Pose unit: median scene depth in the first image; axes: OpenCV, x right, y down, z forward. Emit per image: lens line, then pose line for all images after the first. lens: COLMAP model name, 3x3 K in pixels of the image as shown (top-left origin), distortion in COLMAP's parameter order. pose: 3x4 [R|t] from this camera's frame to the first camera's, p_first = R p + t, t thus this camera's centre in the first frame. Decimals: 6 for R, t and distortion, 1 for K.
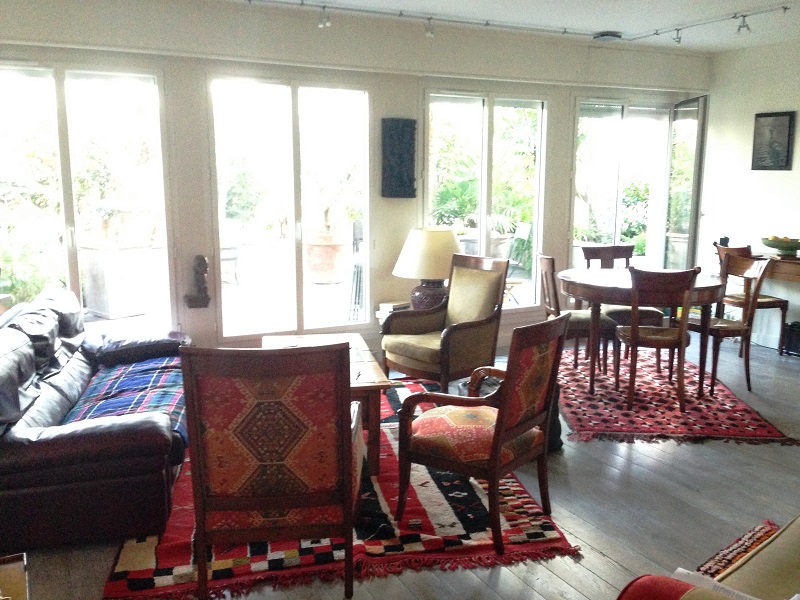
lens RADIAL K [[728.7, 0, 400.0], [0, 728.7, 300.0], [0, 0, 1]] dist [0.063762, -0.015612]
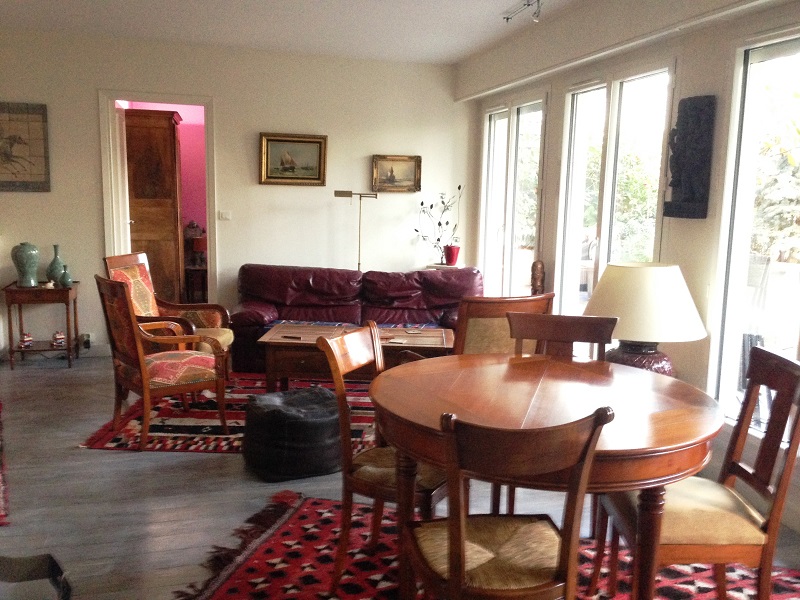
lens RADIAL K [[728.7, 0, 400.0], [0, 728.7, 300.0], [0, 0, 1]] dist [0.063762, -0.015612]
pose [[-0.208991, 0.144787, -0.967140, 0.704941], [-0.178319, 0.966756, 0.183263, -0.142762], [0.961522, 0.210760, -0.176225, 0.877216]]
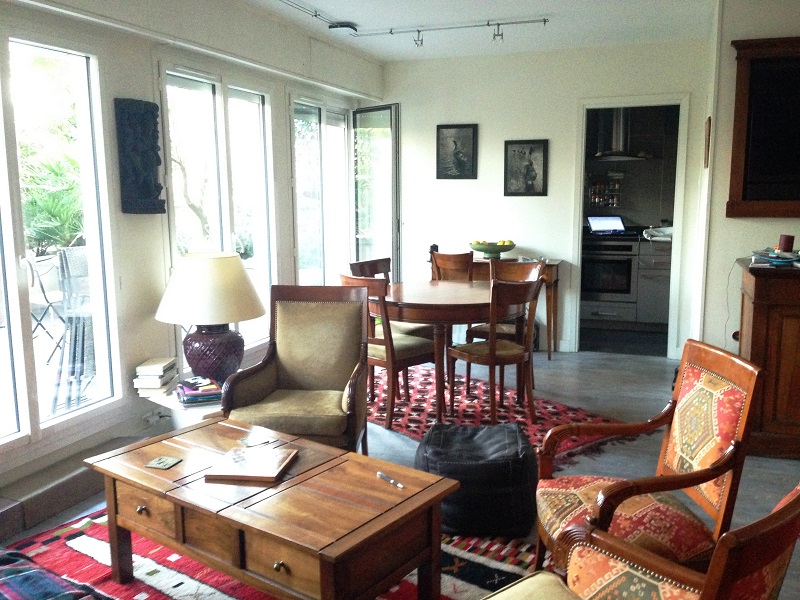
lens RADIAL K [[728.7, 0, 400.0], [0, 728.7, 300.0], [0, 0, 1]] dist [0.063762, -0.015612]
pose [[0.745759, -0.109203, 0.657205, -0.288751], [0.122510, 0.992131, 0.025837, -0.044837], [-0.654855, 0.061246, 0.753269, 0.305777]]
